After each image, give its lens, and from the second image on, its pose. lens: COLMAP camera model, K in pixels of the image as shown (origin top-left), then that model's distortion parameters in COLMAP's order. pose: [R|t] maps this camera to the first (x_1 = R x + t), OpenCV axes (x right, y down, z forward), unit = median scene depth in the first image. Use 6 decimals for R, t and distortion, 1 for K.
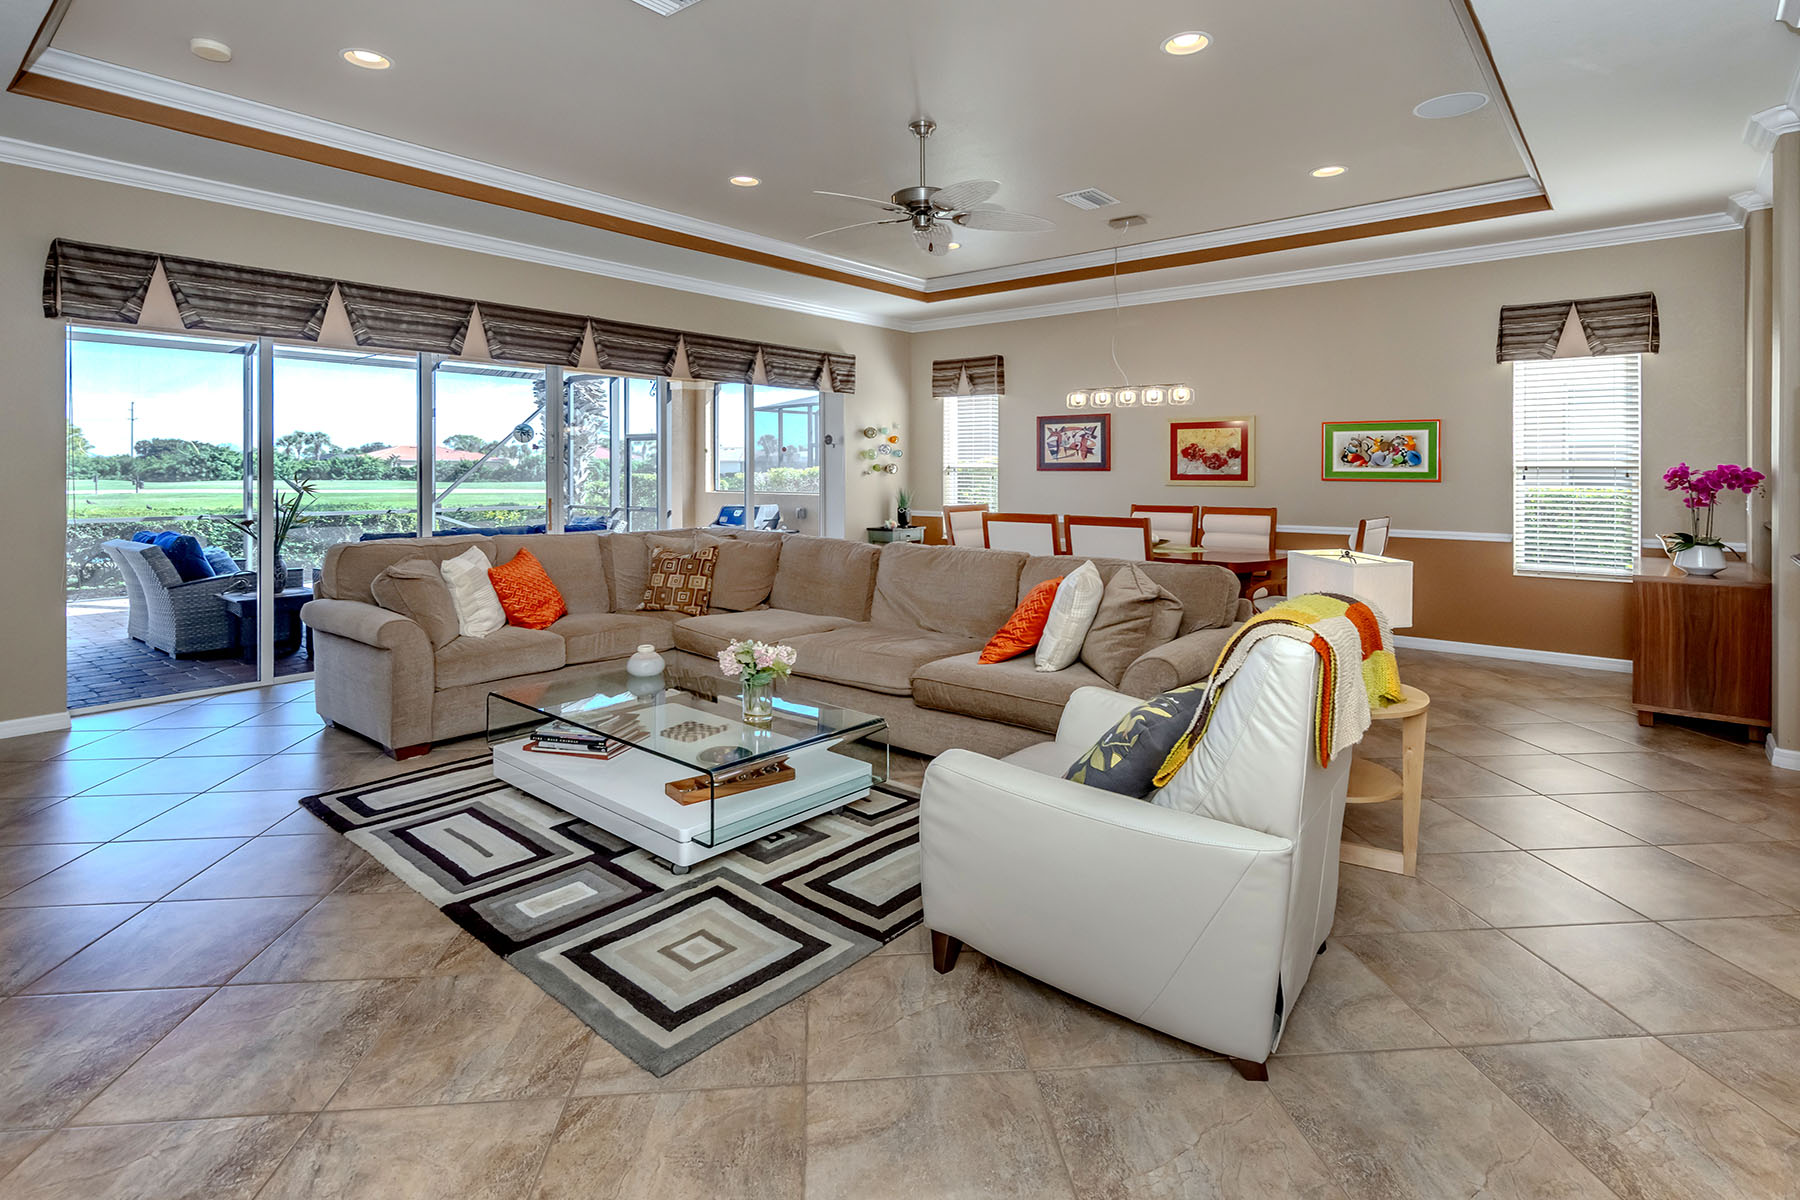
lens RADIAL K [[883.1, 0, 966.2], [0, 883.1, 466.7], [0, 0, 1]] dist [0.005934, 0.000433]
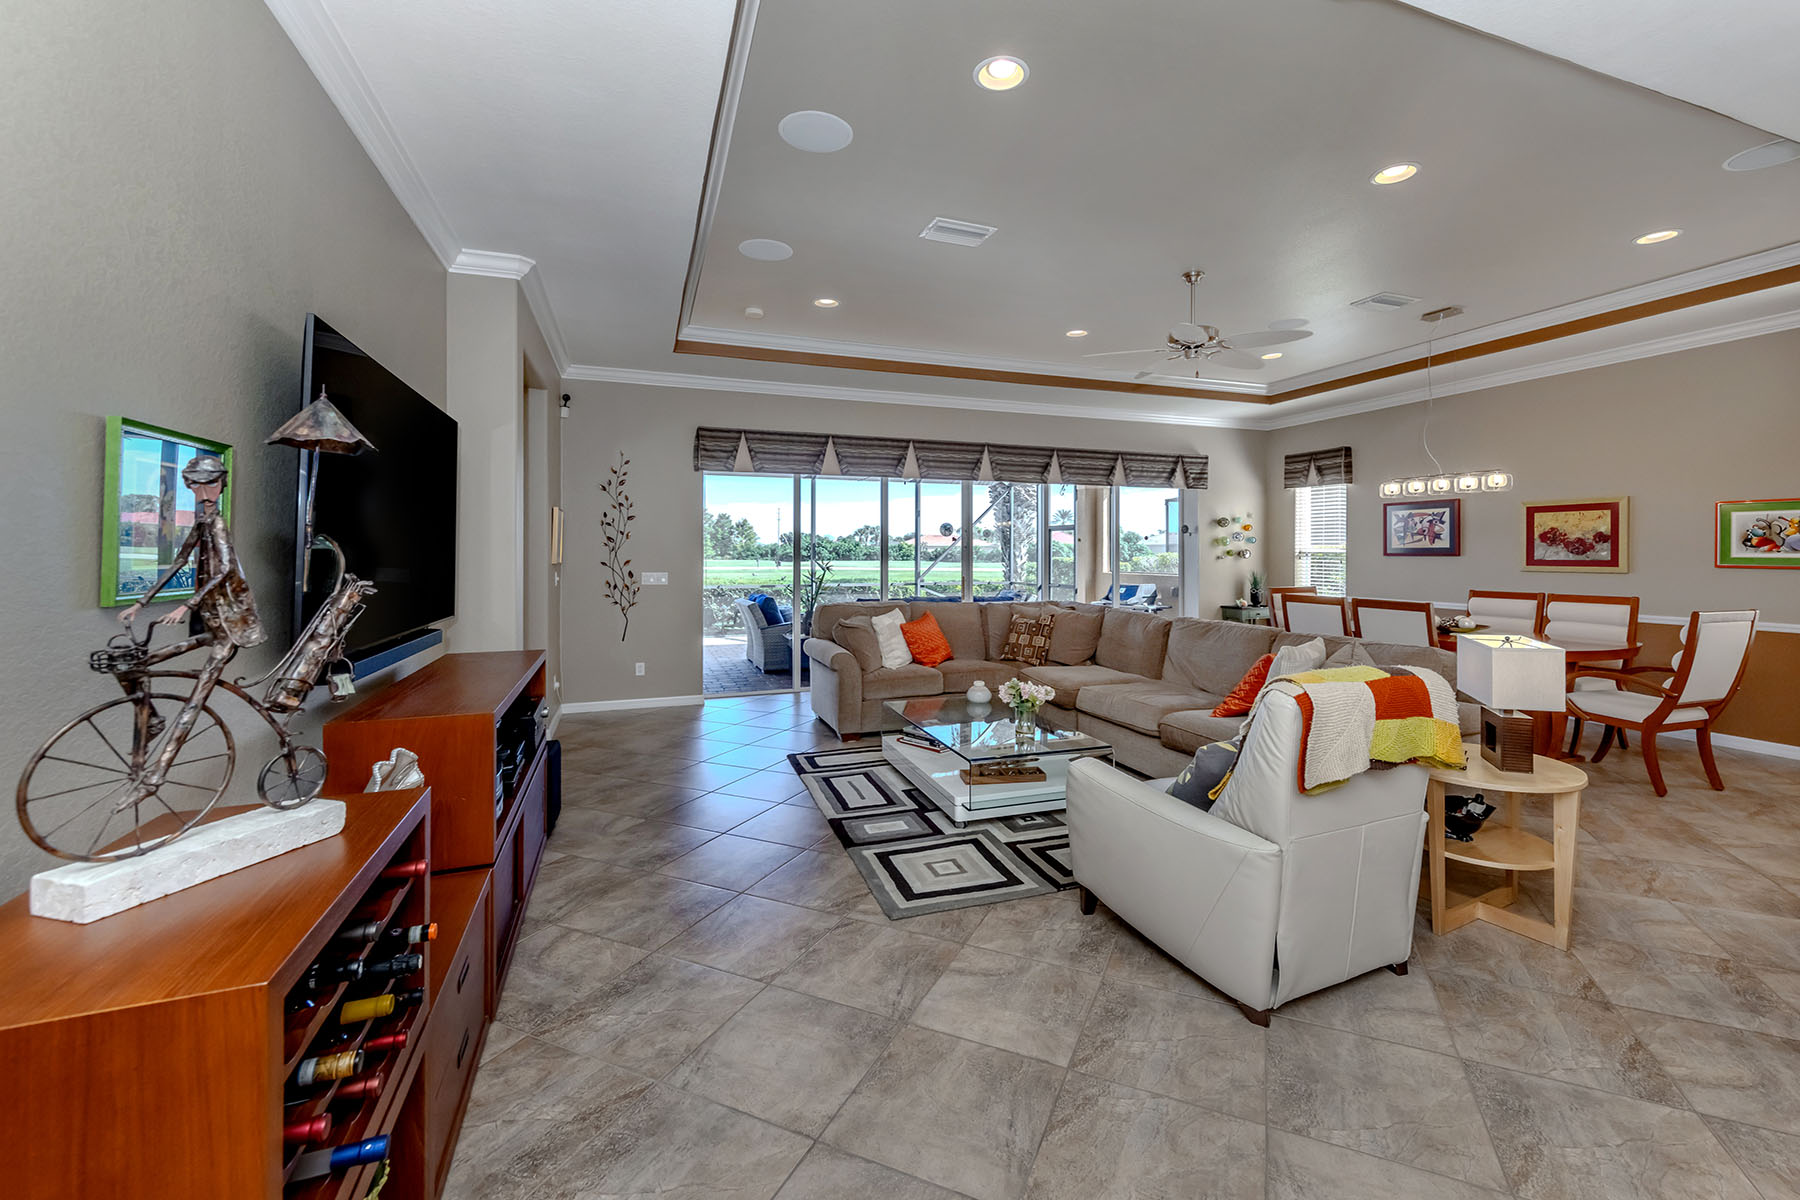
lens RADIAL K [[787.3, 0, 966.3], [0, 787.3, 550.4], [0, 0, 1]] dist [0.001052, 0.000388]
pose [[0.868188, -0.004105, -0.496219, 0.160355], [0.004776, 0.999989, 0.000084, -0.005854], [0.496213, -0.002443, 0.868198, -0.071614]]
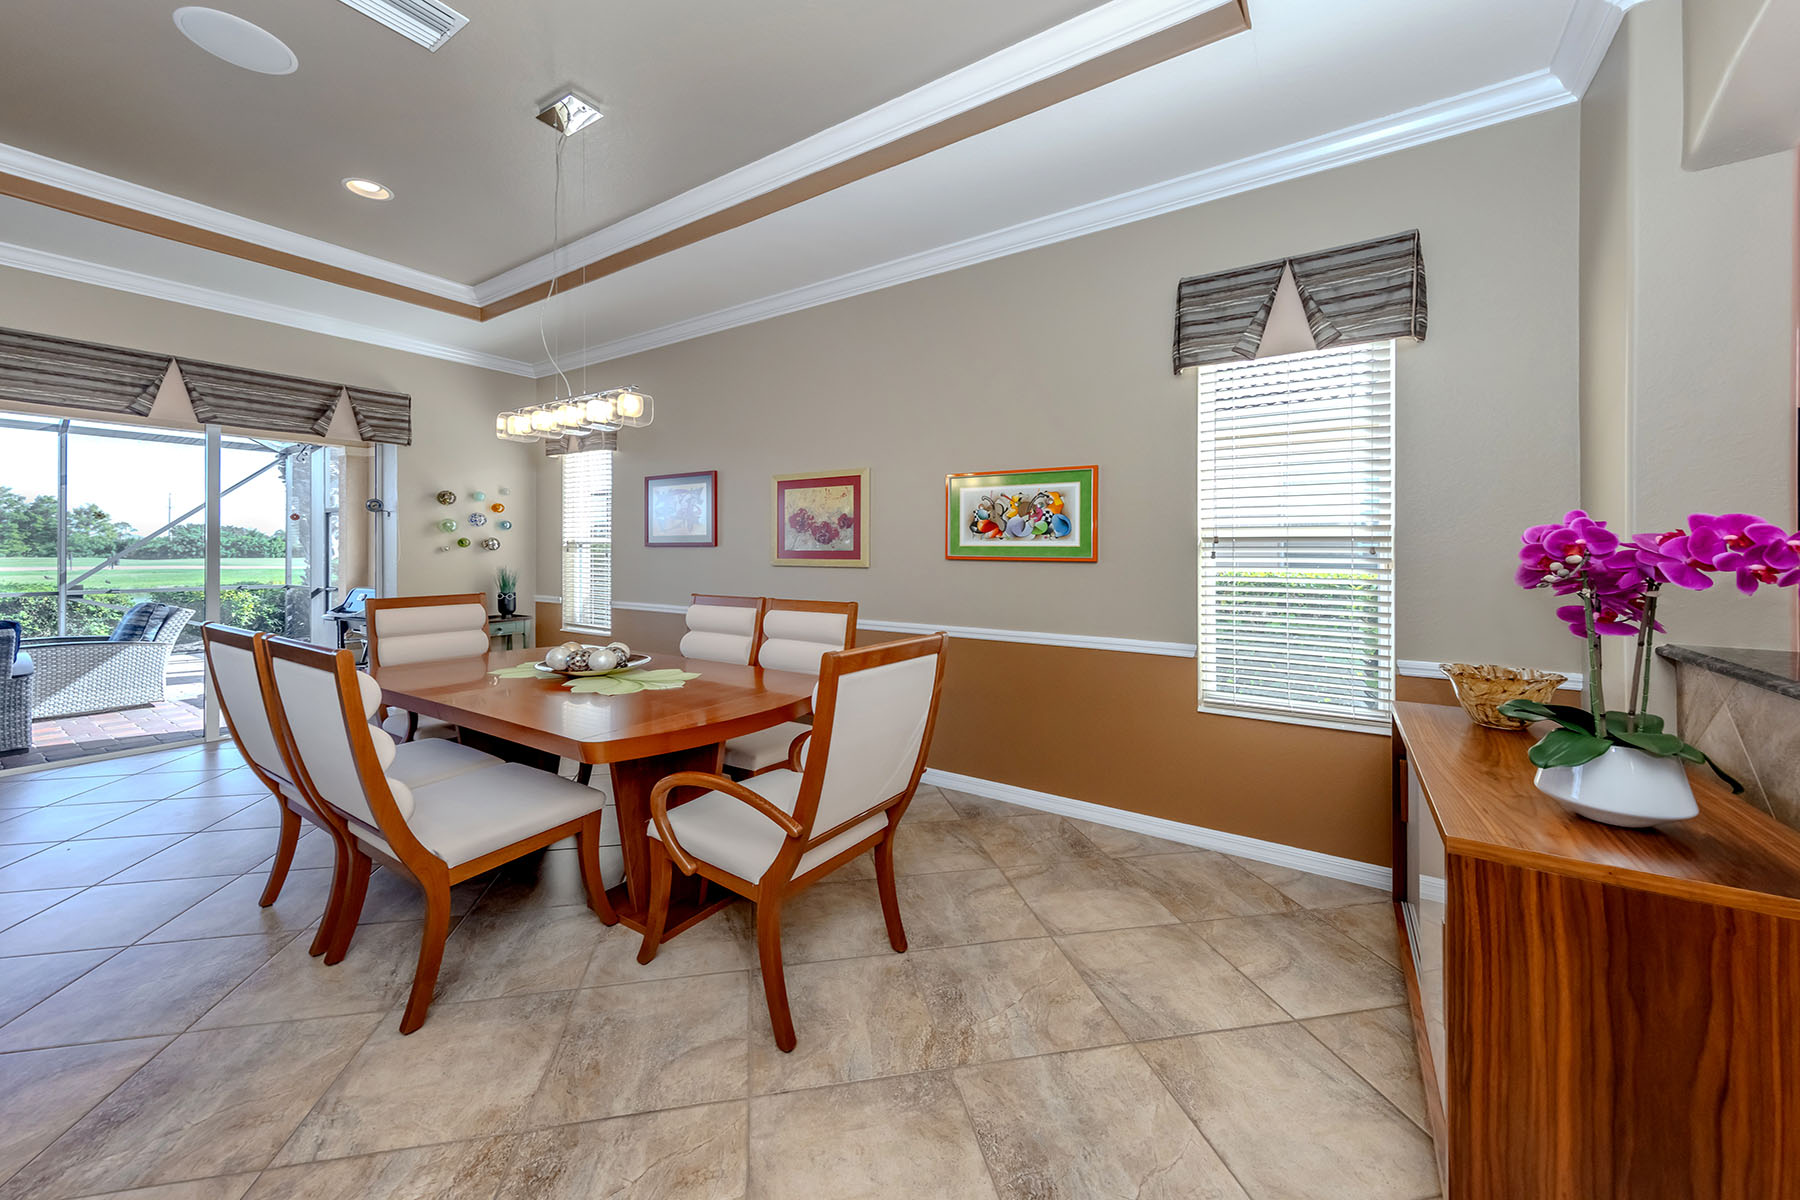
lens RADIAL K [[658.7, 0, 930.7], [0, 658.7, 547.2], [0, 0, 1]] dist [-0.000092, -0.000123]
pose [[0.994654, 0.001115, 0.103253, 0.383002], [-0.001075, 0.999999, -0.000443, 0.007382], [-0.103254, 0.000329, 0.994655, 0.557605]]
